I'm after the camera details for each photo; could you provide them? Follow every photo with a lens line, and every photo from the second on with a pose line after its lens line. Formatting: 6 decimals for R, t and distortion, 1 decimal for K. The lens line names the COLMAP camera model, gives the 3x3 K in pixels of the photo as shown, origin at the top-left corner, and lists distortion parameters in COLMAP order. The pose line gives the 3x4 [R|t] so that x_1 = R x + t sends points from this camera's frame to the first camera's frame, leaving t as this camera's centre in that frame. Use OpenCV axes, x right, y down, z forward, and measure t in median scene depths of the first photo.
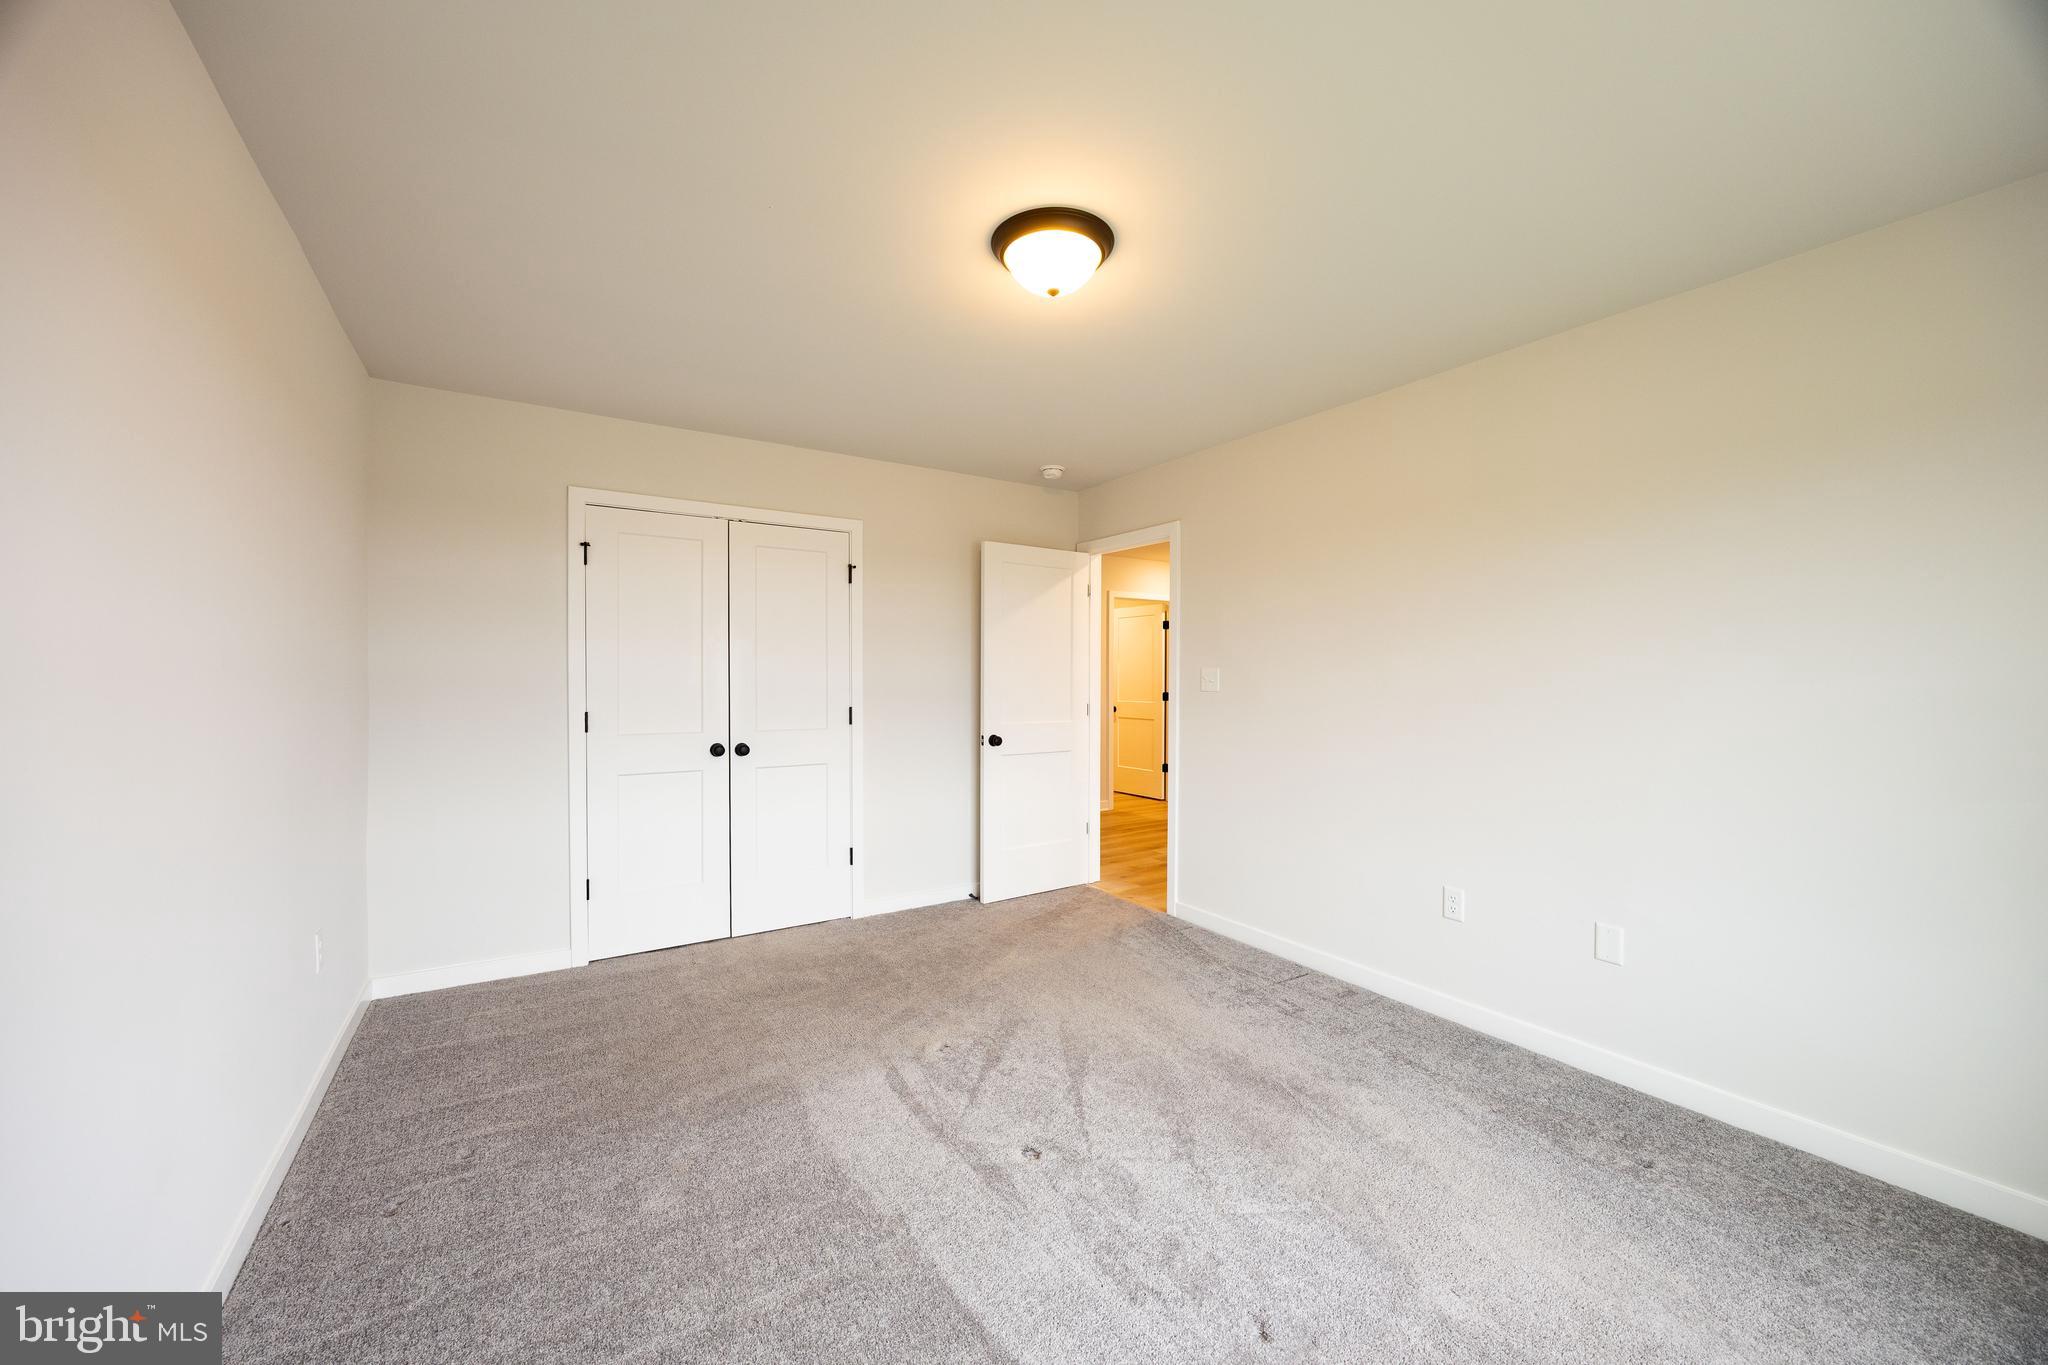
lens RADIAL K [[776.0, 0, 1020.5], [0, 776.0, 690.4], [0, 0, 1]] dist [-0.004552, 0.000313]
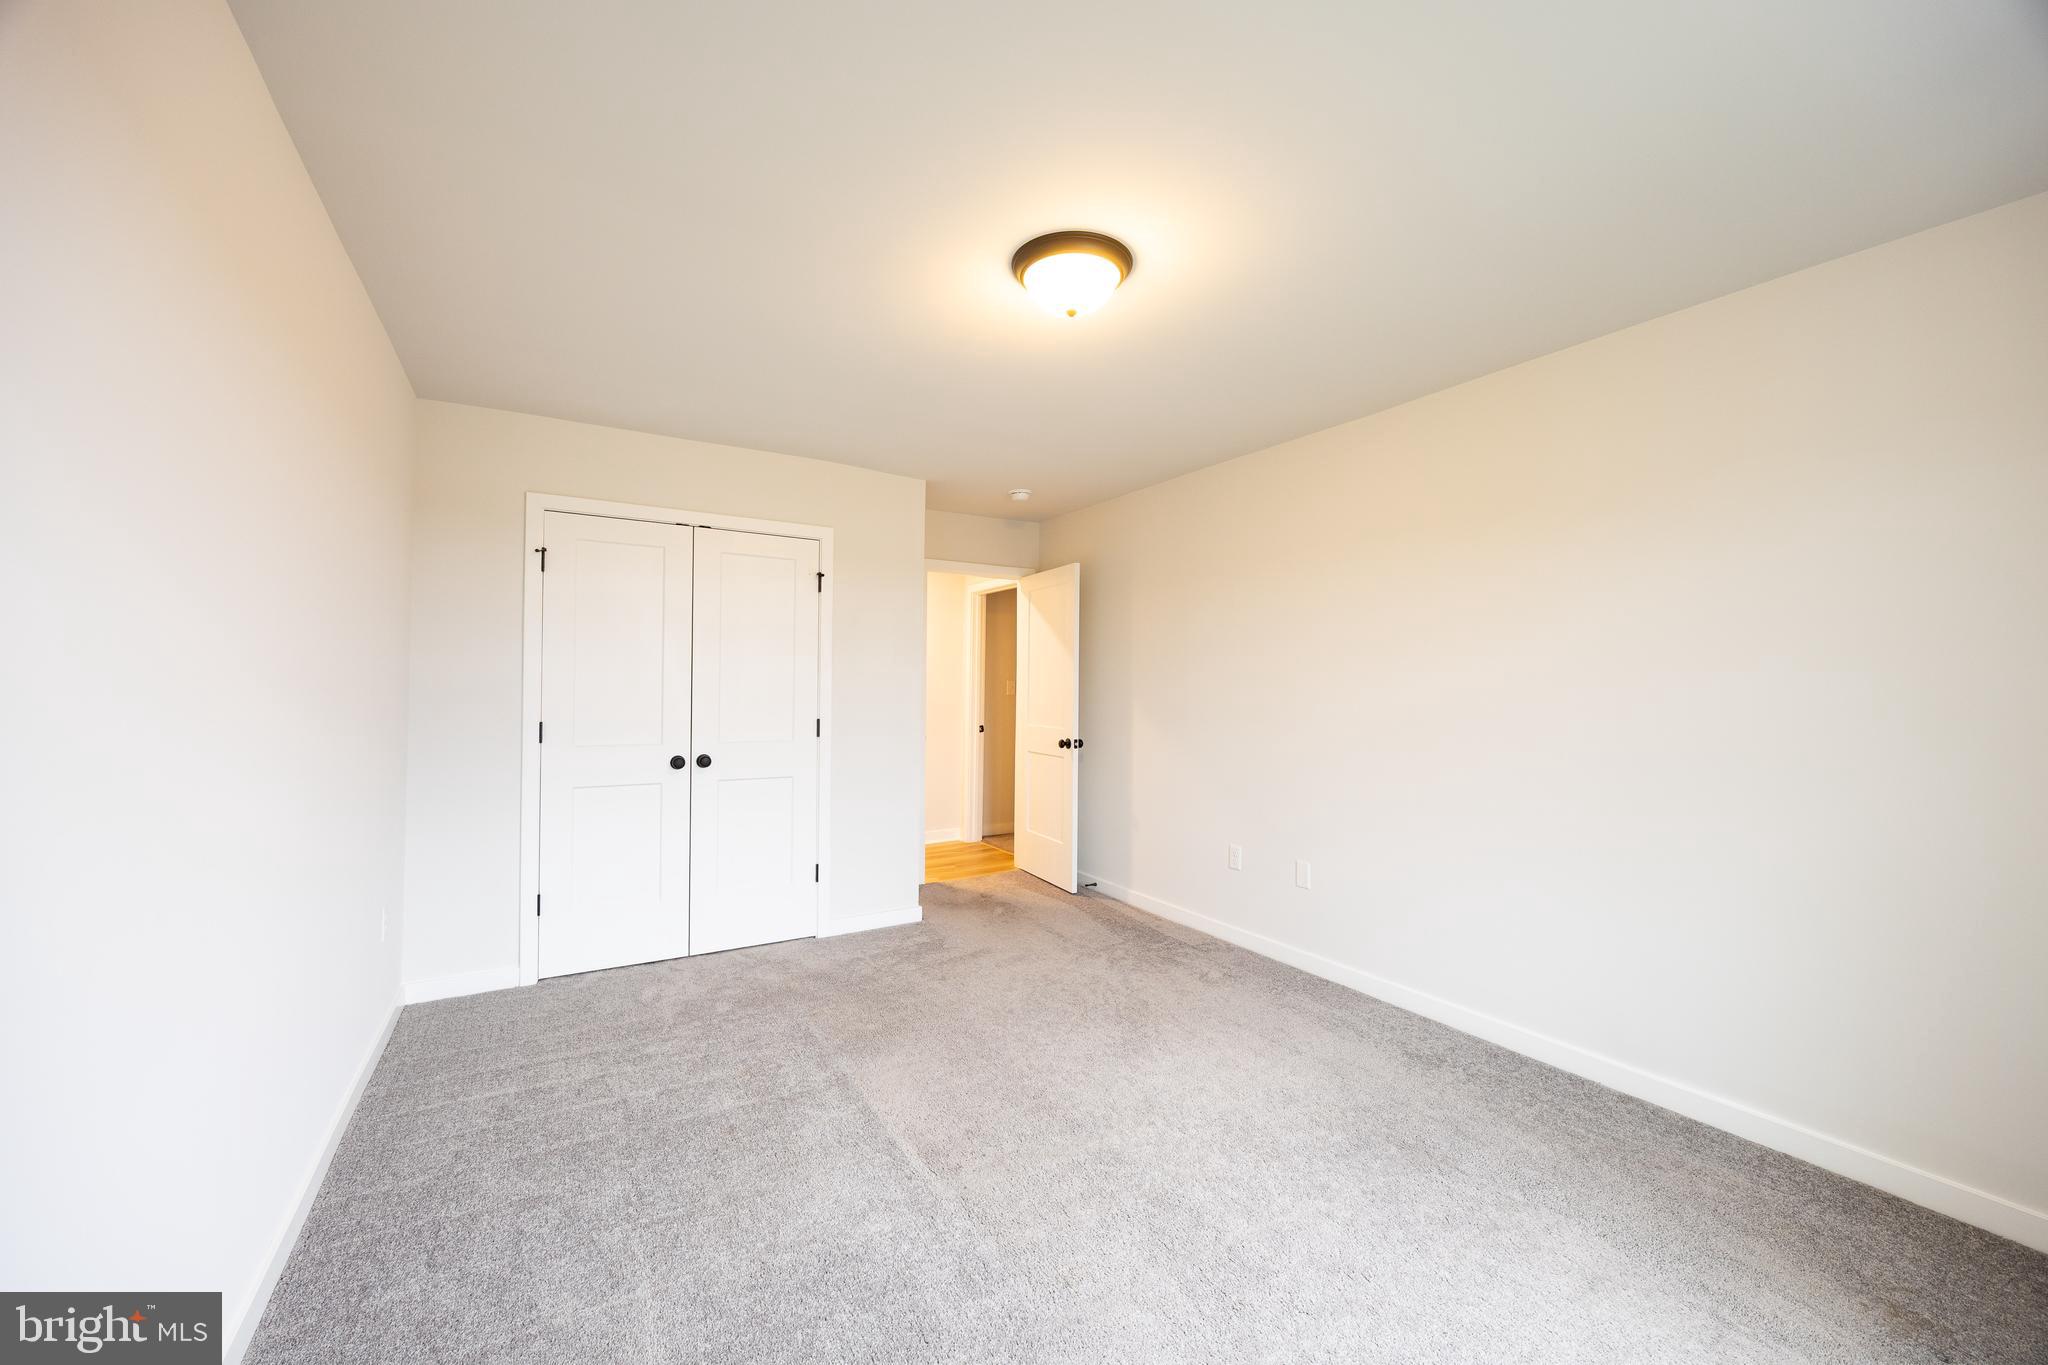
lens RADIAL K [[776.0, 0, 1020.0], [0, 776.0, 685.4], [0, 0, 1]] dist [-0.004552, 0.000313]
pose [[0.999753, 0.005295, -0.021589, 0.058494], [-0.005783, 0.999728, -0.022597, 0.000505], [0.021464, 0.022717, 0.999512, 0.034618]]
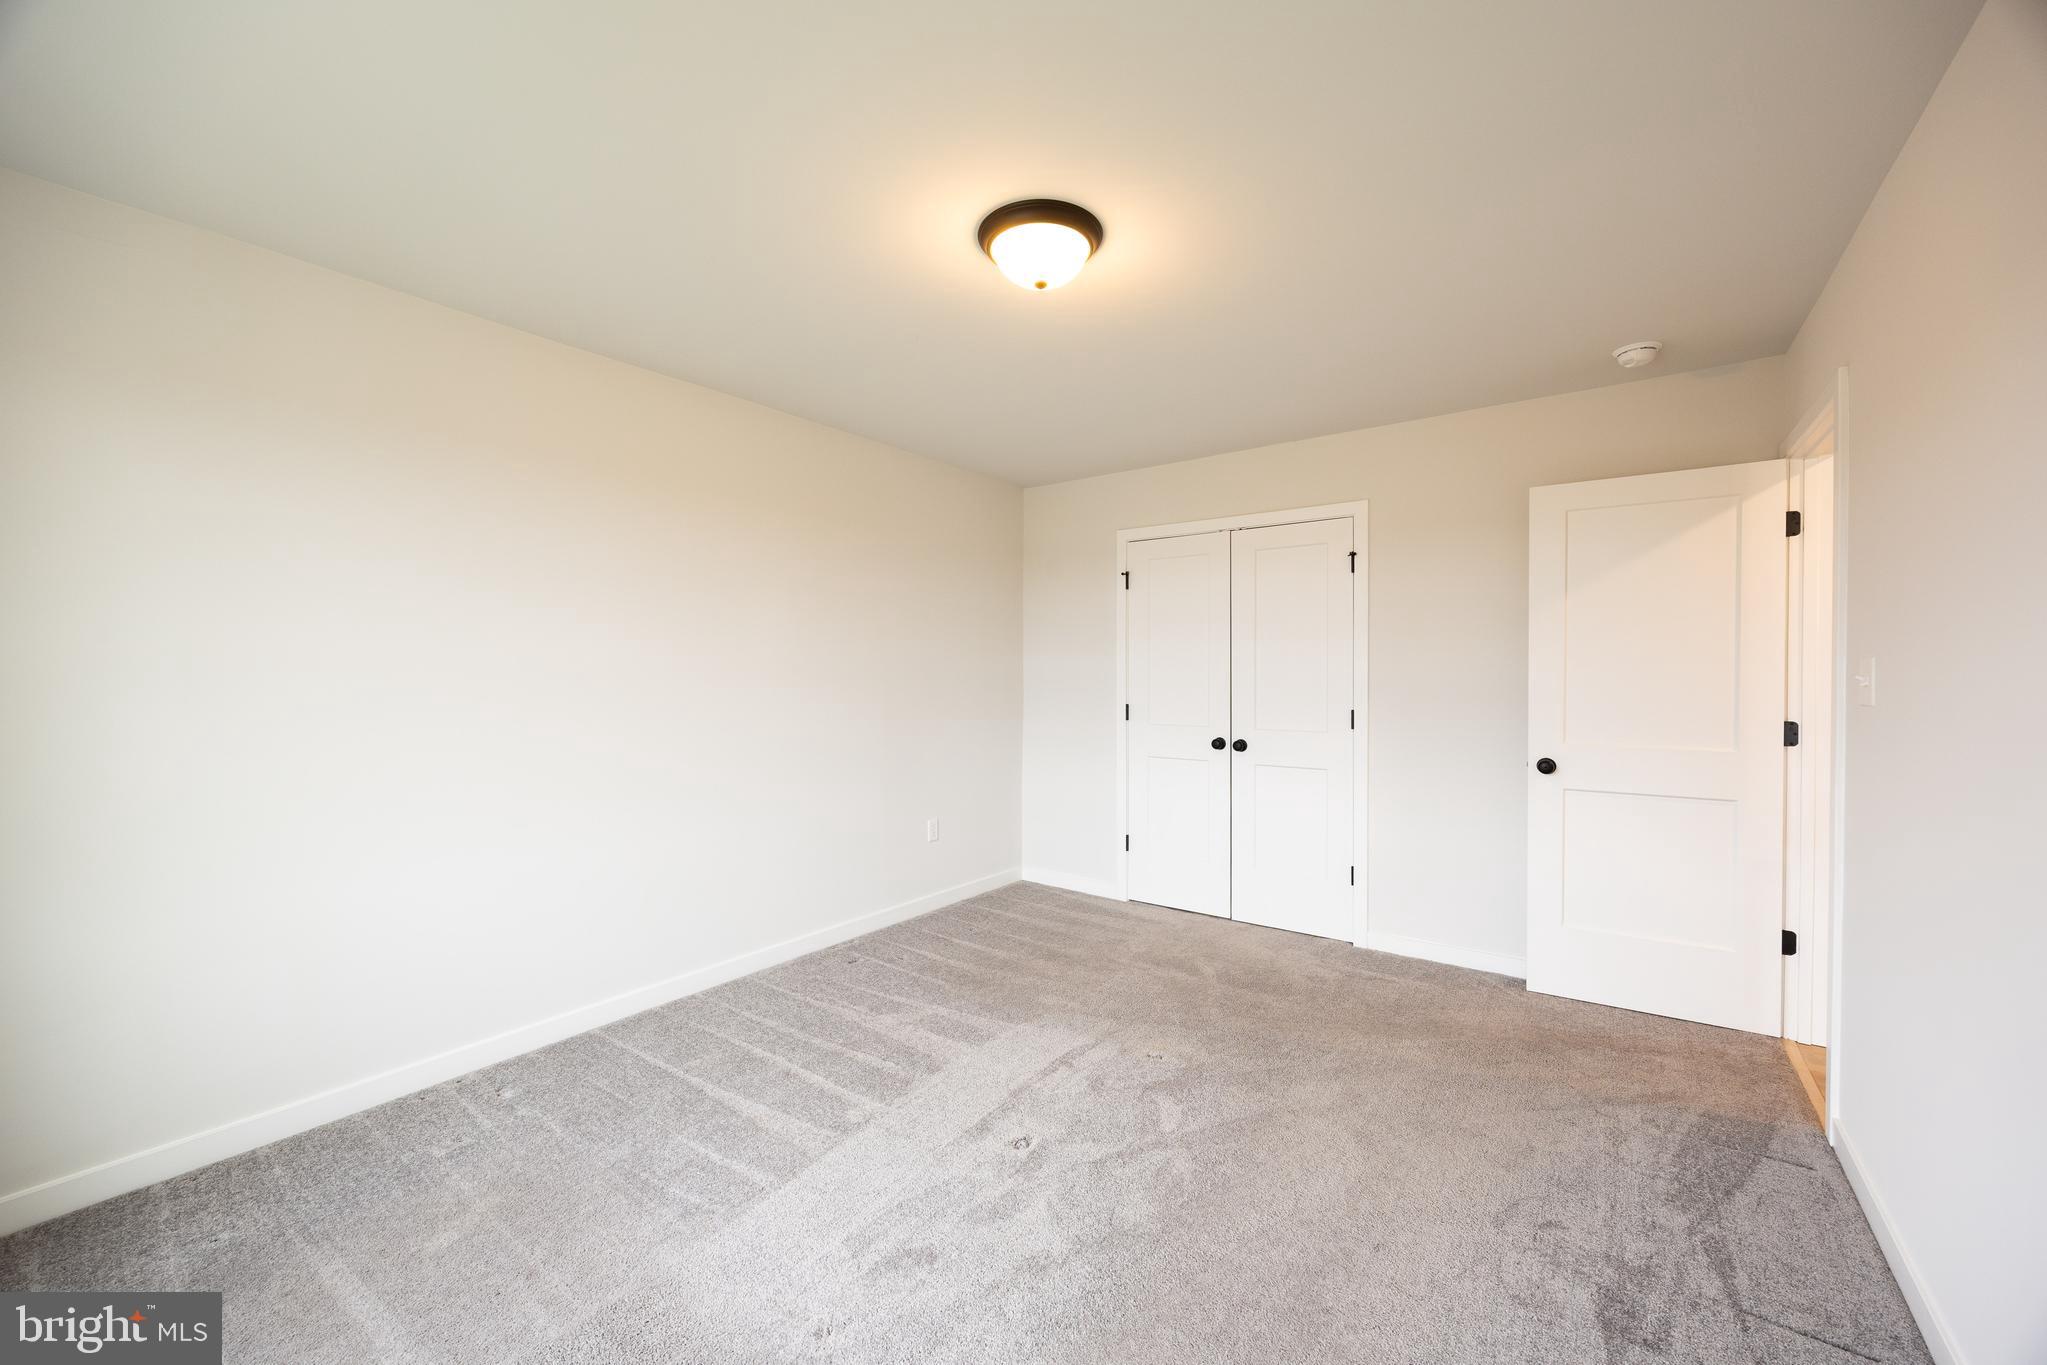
lens RADIAL K [[775.7, 0, 1014.0], [0, 775.7, 685.6], [0, 0, 1]] dist [-0.004552, 0.000313]
pose [[0.350305, 0.010859, -0.936573, 0.527651], [-0.014088, 0.999881, 0.006324, -0.007375], [0.936530, 0.010979, 0.350417, 0.342975]]
